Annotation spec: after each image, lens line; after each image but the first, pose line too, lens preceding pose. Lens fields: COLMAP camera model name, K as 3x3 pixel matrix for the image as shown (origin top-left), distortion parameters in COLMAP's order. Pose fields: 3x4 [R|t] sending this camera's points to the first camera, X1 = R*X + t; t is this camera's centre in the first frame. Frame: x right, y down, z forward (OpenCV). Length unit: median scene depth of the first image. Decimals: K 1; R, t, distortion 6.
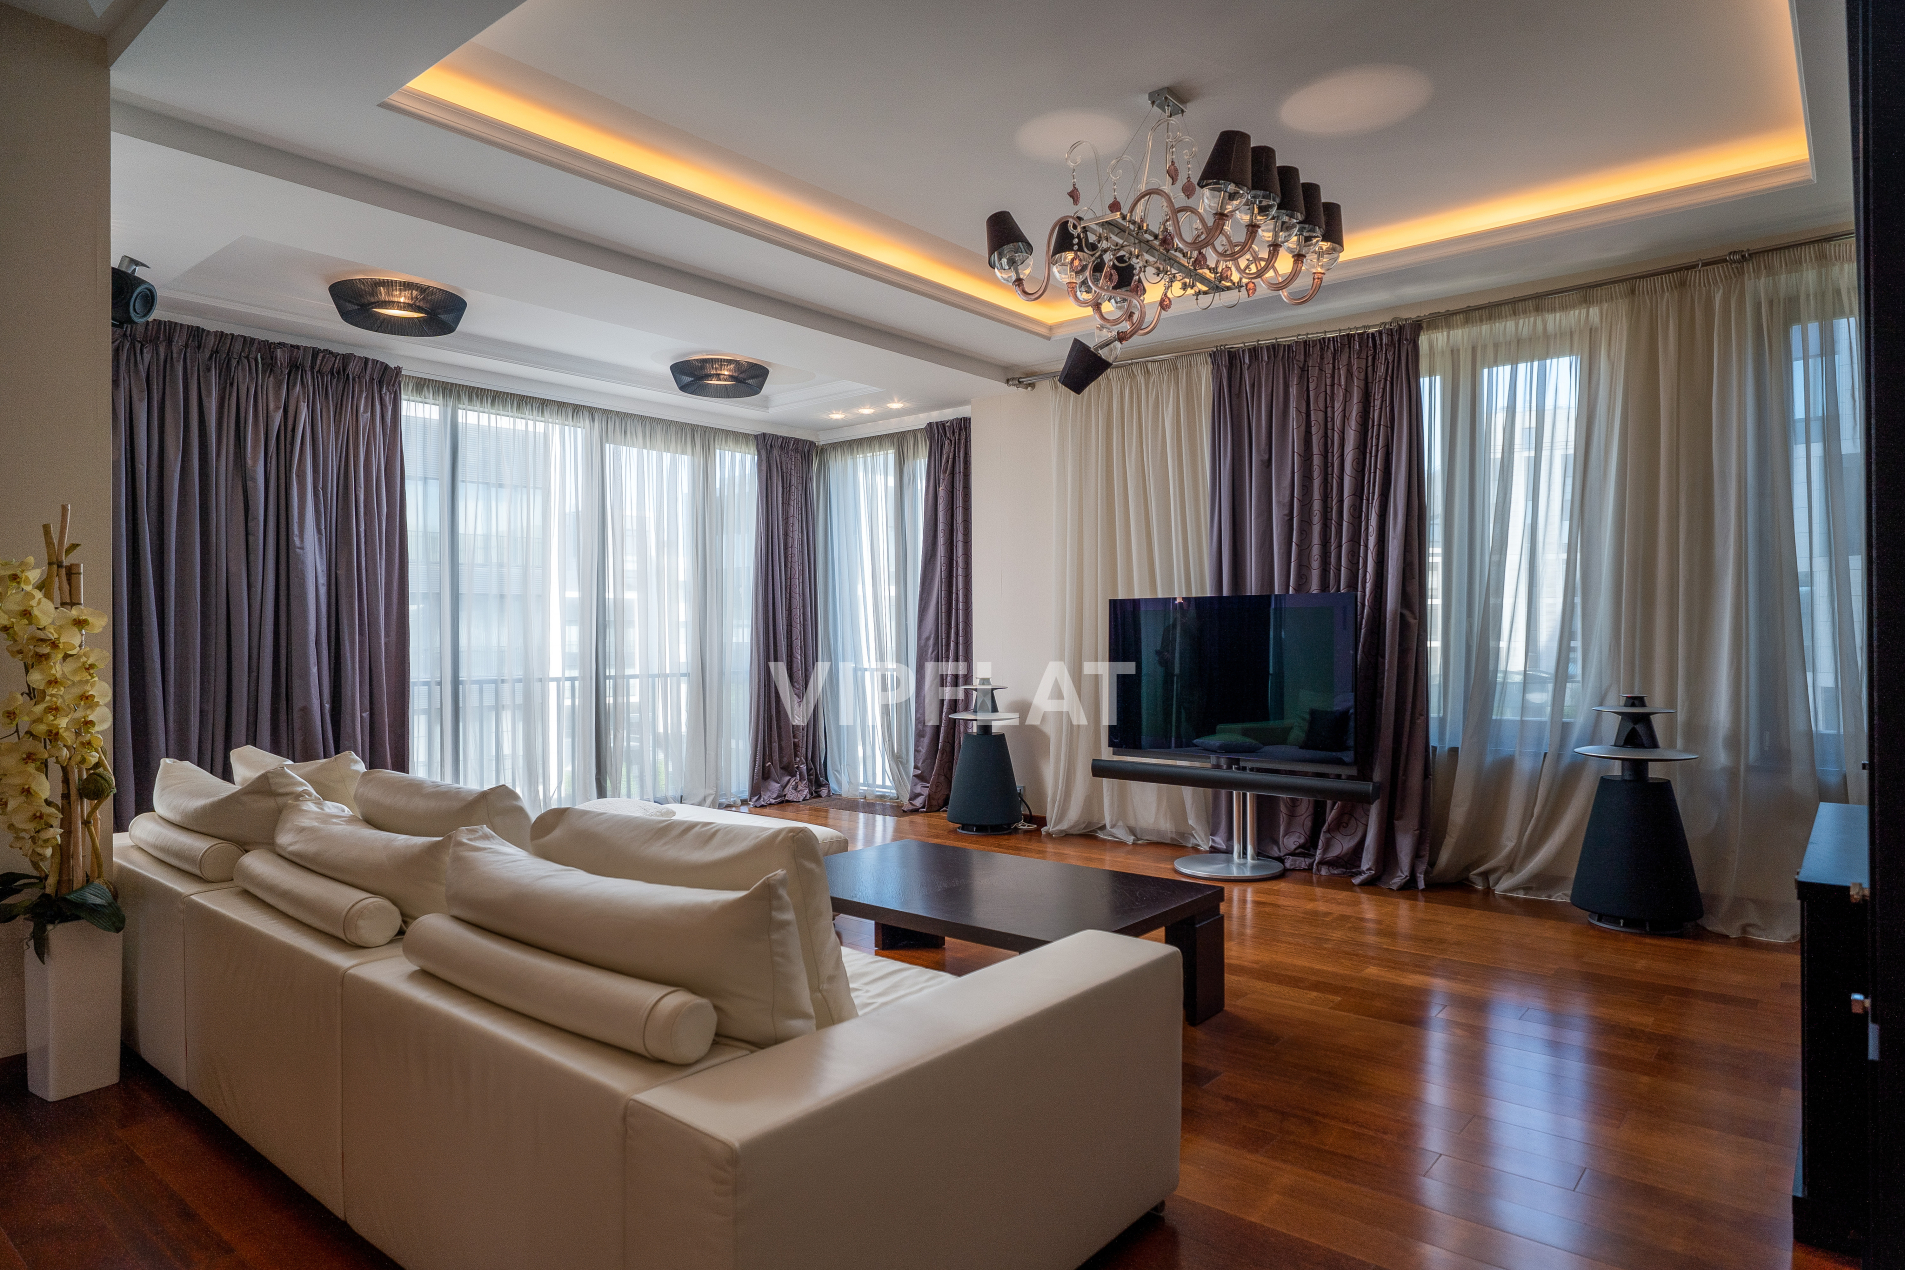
lens RADIAL K [[1118.4, 0, 952.5], [0, 1118.4, 635.0], [0, 0, 1]] dist [-0.036091, 0.000140]
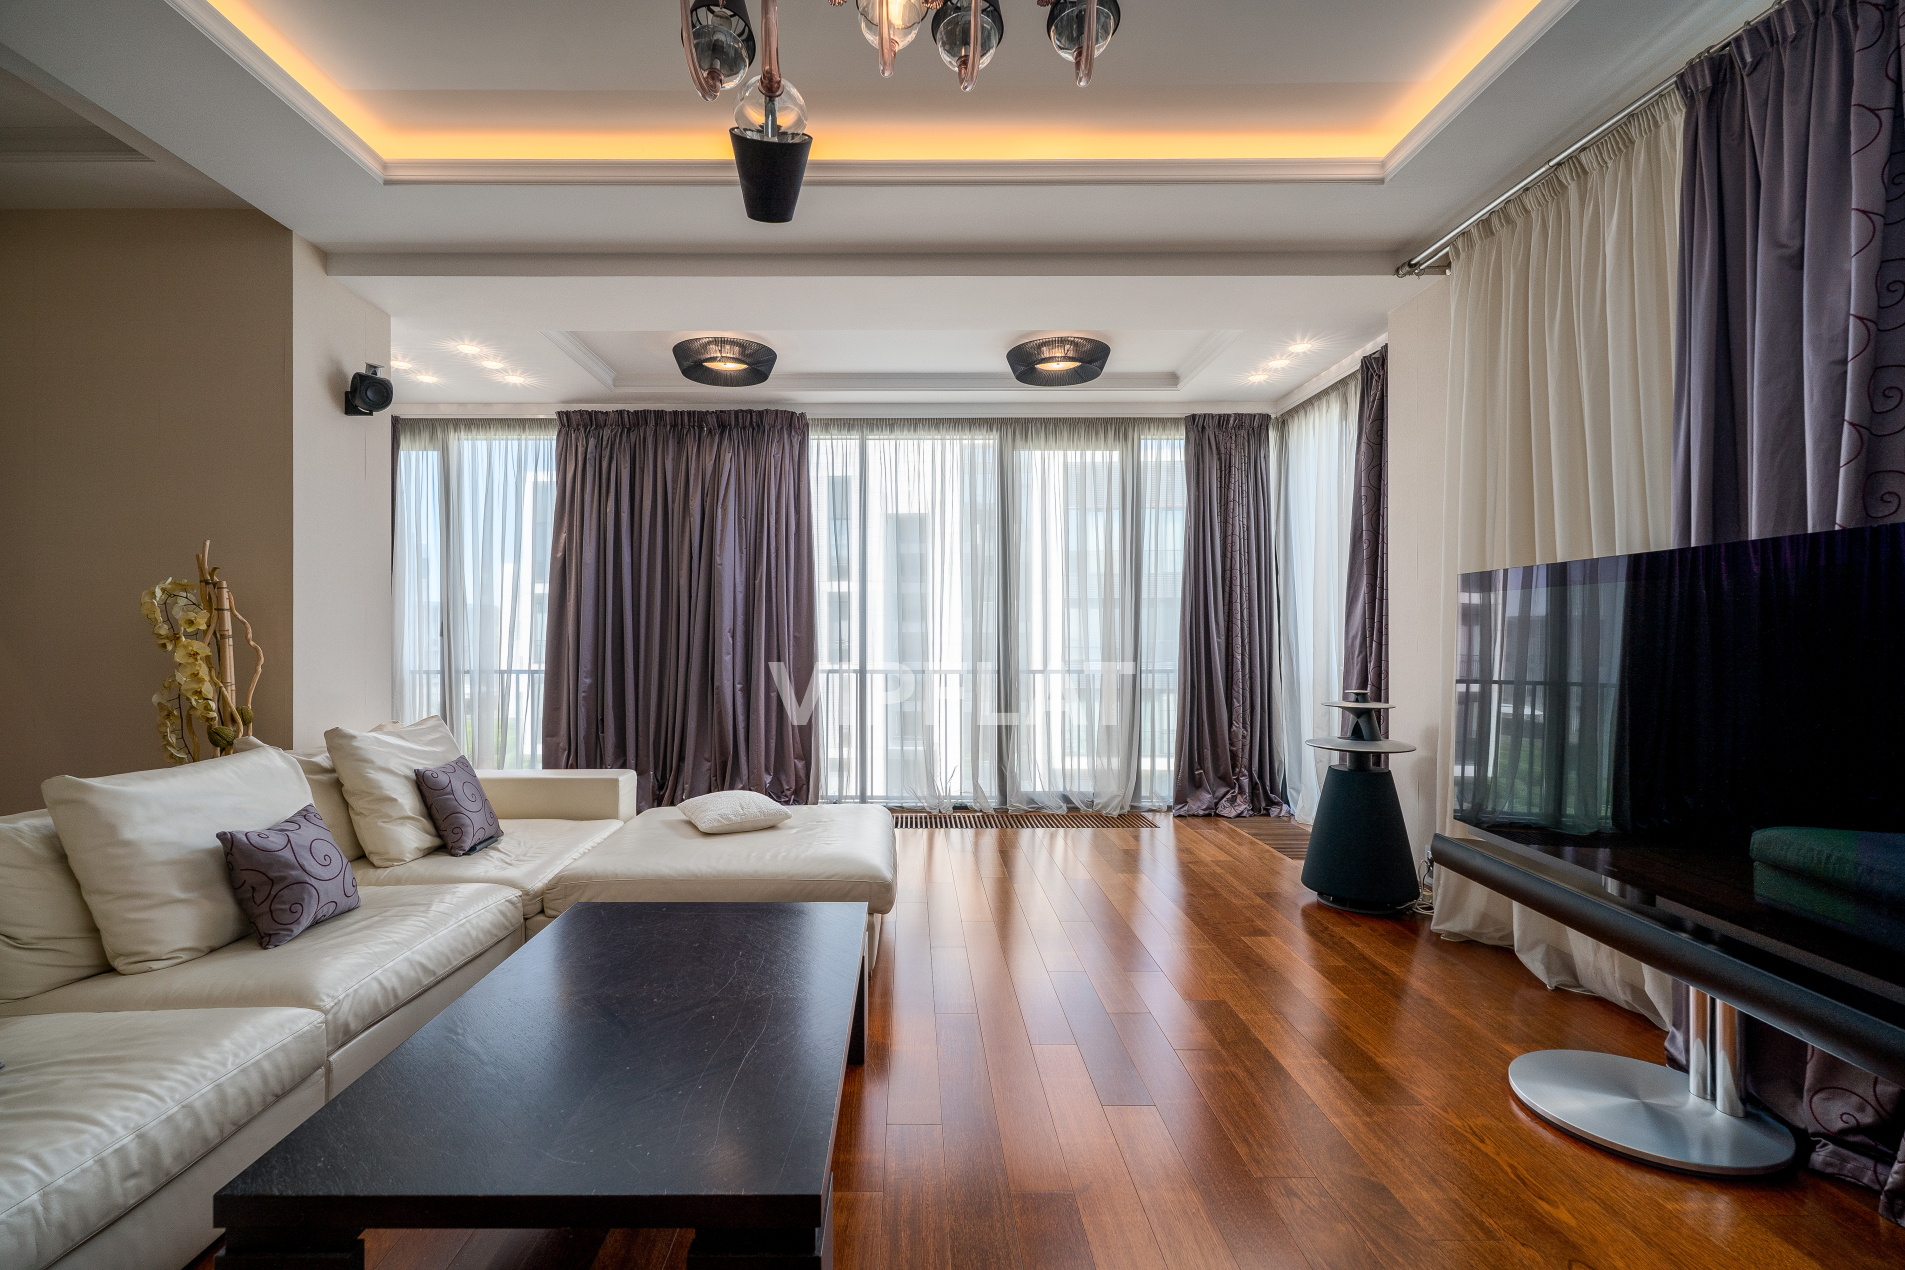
lens RADIAL K [[869.5, 0, 952.5], [0, 869.5, 635.0], [0, 0, 1]] dist [0.011237, 0.000018]
pose [[0.639219, 0.004829, -0.769010, 0.269786], [-0.001644, 0.999987, 0.004912, -0.000856], [0.769023, -0.001875, 0.639218, 0.398324]]
